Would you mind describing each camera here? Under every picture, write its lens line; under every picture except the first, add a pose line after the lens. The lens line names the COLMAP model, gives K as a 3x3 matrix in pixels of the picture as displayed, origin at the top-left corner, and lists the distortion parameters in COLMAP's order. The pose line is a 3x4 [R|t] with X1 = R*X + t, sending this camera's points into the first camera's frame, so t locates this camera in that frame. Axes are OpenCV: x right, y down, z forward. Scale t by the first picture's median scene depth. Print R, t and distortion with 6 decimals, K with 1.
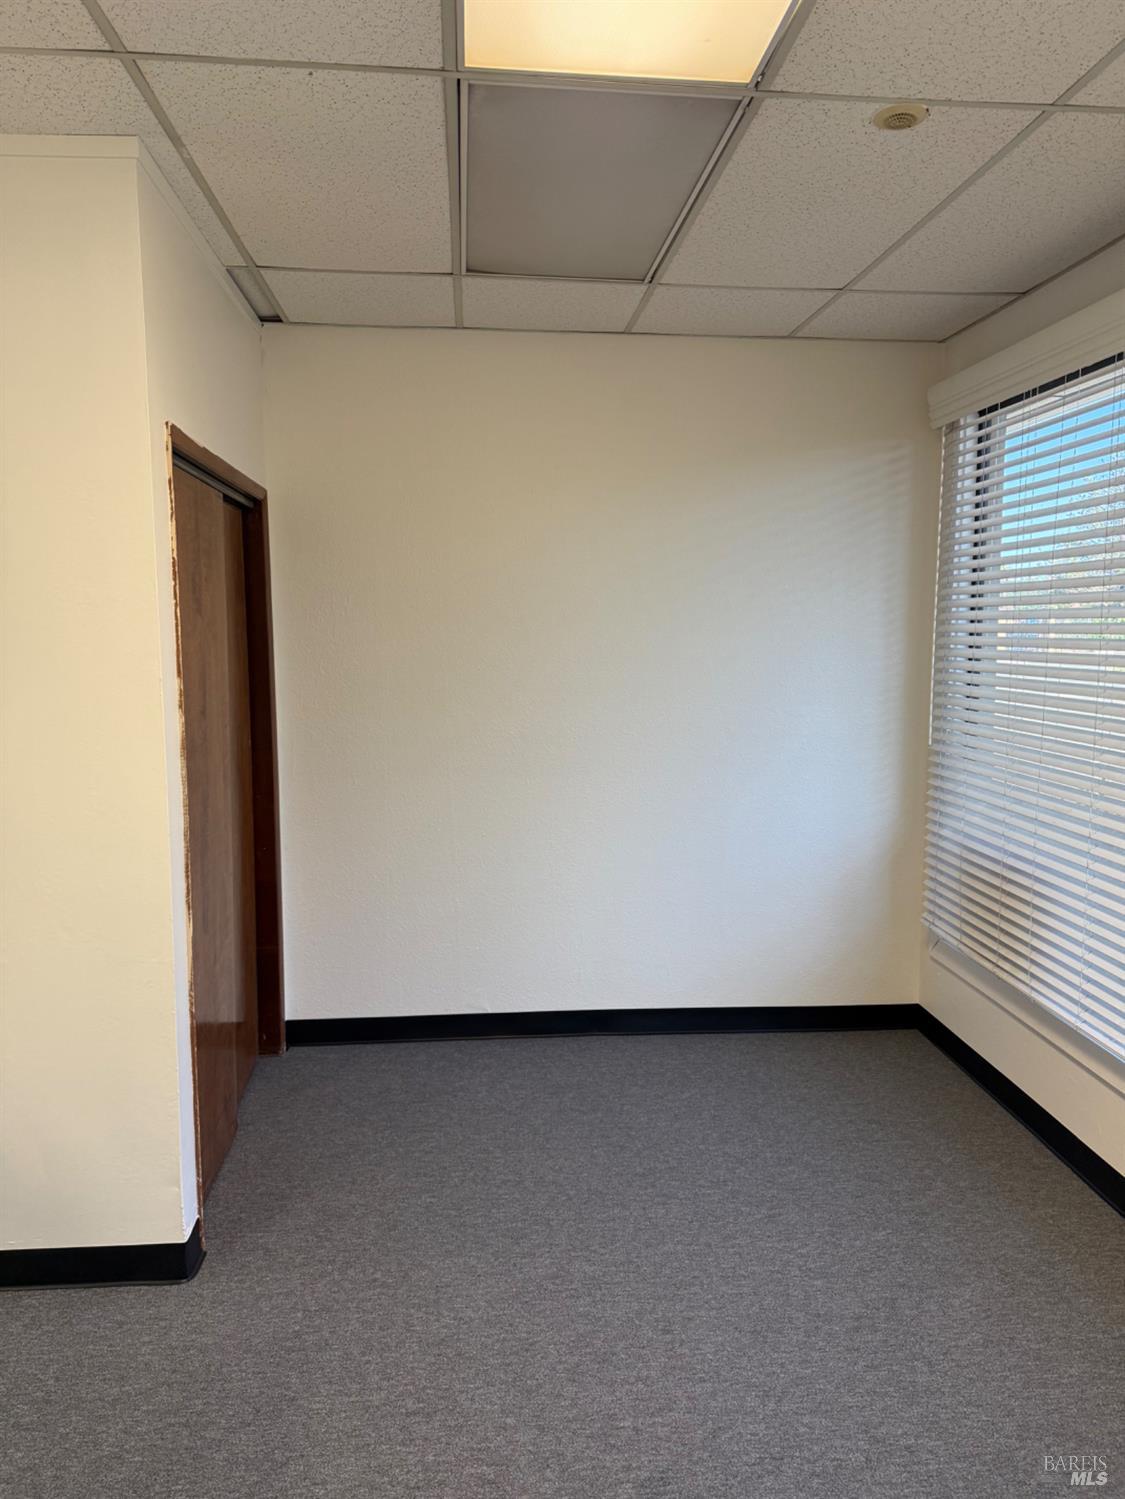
lens RADIAL K [[1055.0, 0, 562.5], [0, 1055.0, 749.5], [0, 0, 1]] dist [0.001968, -0.001785]
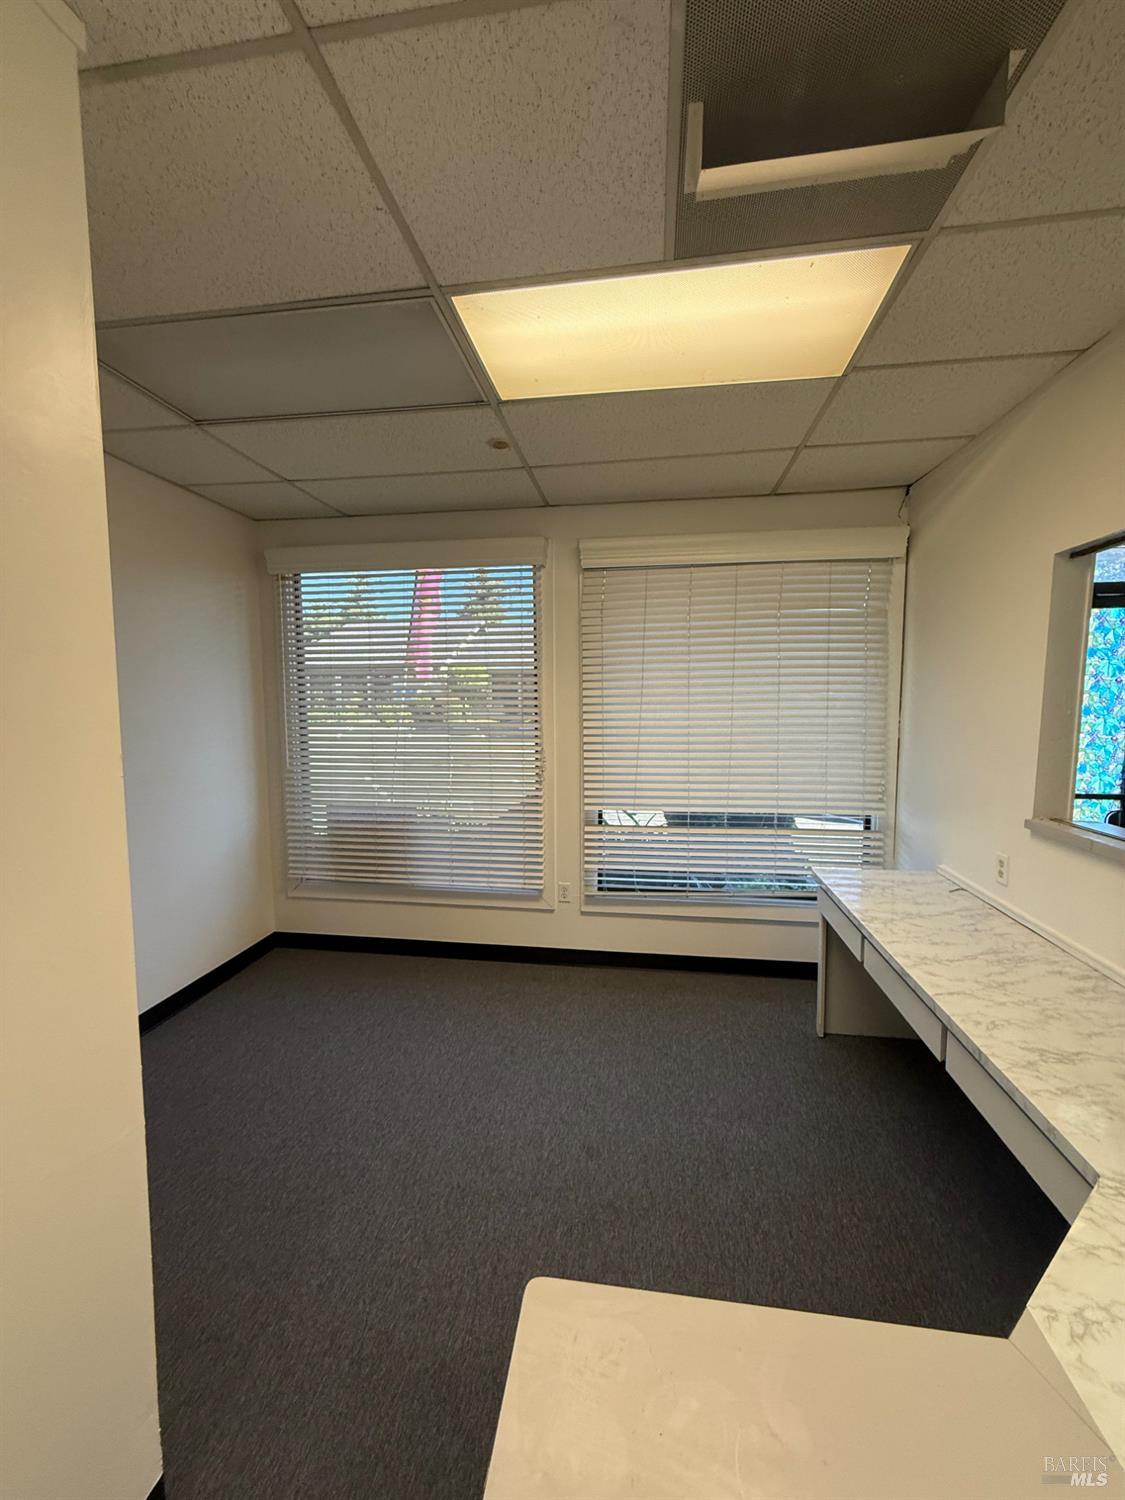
lens RADIAL K [[594.3, 0, 561.7], [0, 594.3, 742.3], [0, 0, 1]] dist [-0.000061, 0.000031]
pose [[0.235000, -0.071310, 0.969376, -0.739447], [0.119124, 0.991900, 0.044088, -0.055310], [-0.964668, 0.105115, 0.241591, 0.608530]]
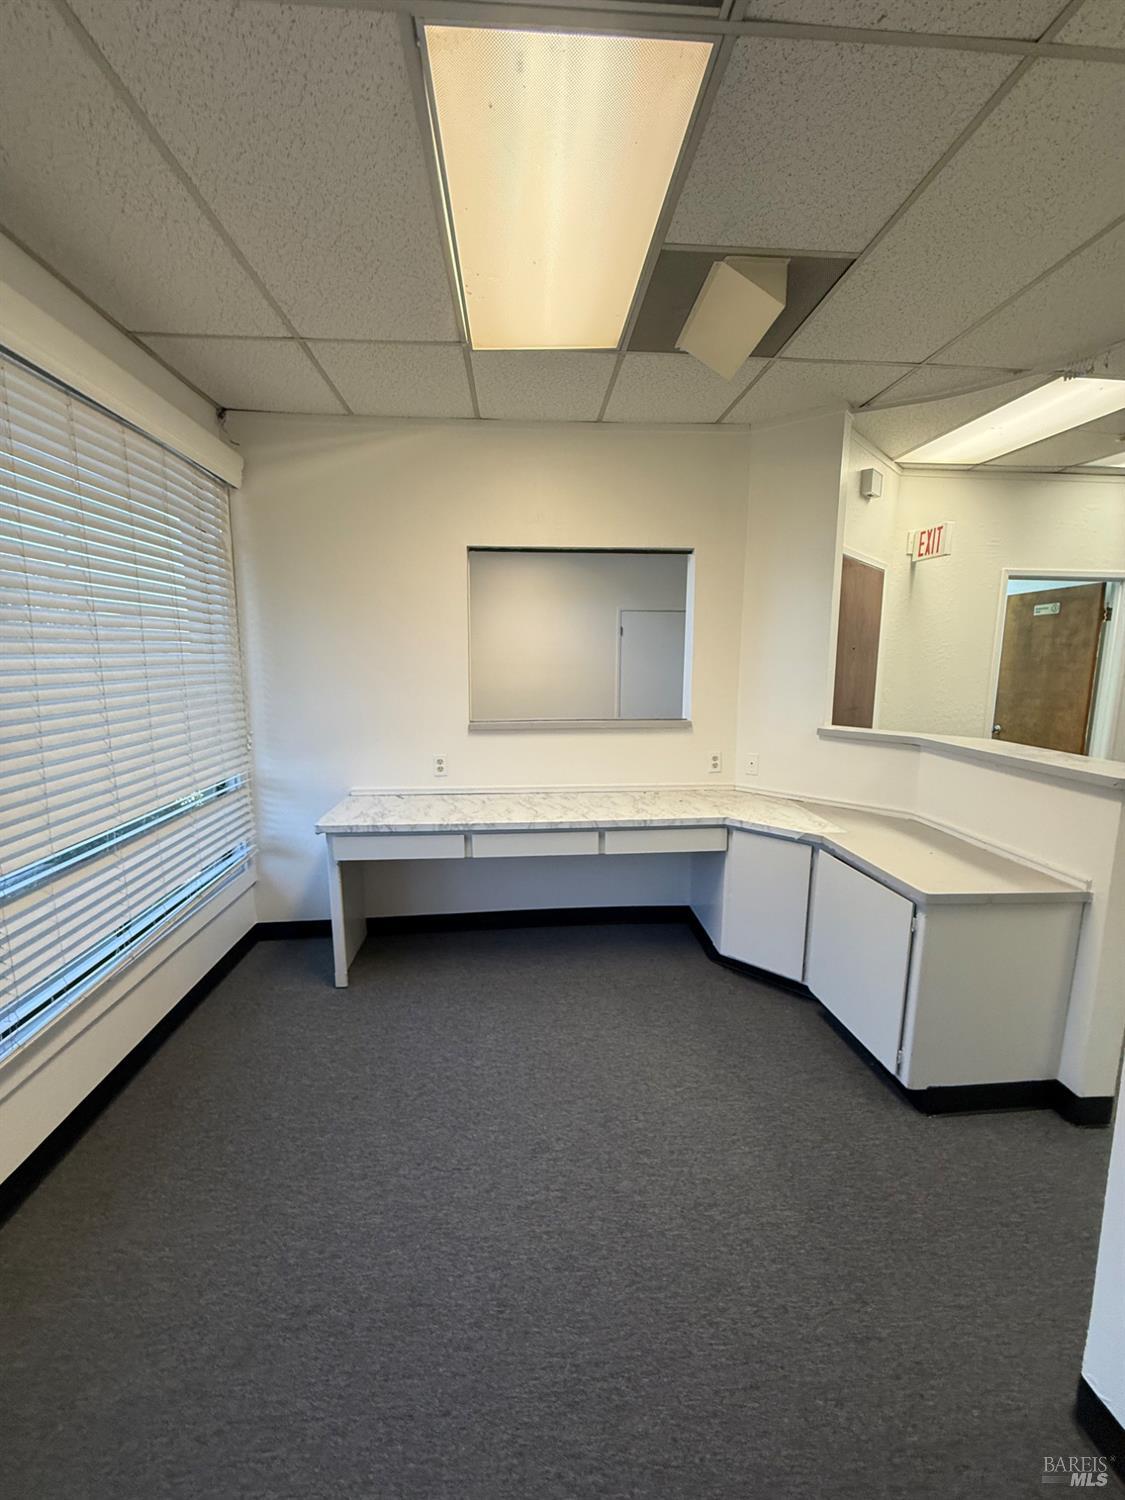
lens RADIAL K [[594.3, 0, 561.7], [0, 594.3, 742.3], [0, 0, 1]] dist [-0.000061, 0.000031]
pose [[-0.999969, -0.002314, 0.007477, 0.041290], [-0.000312, 0.966341, 0.257266, -0.122385], [-0.007821, 0.257256, -0.966312, 1.449570]]
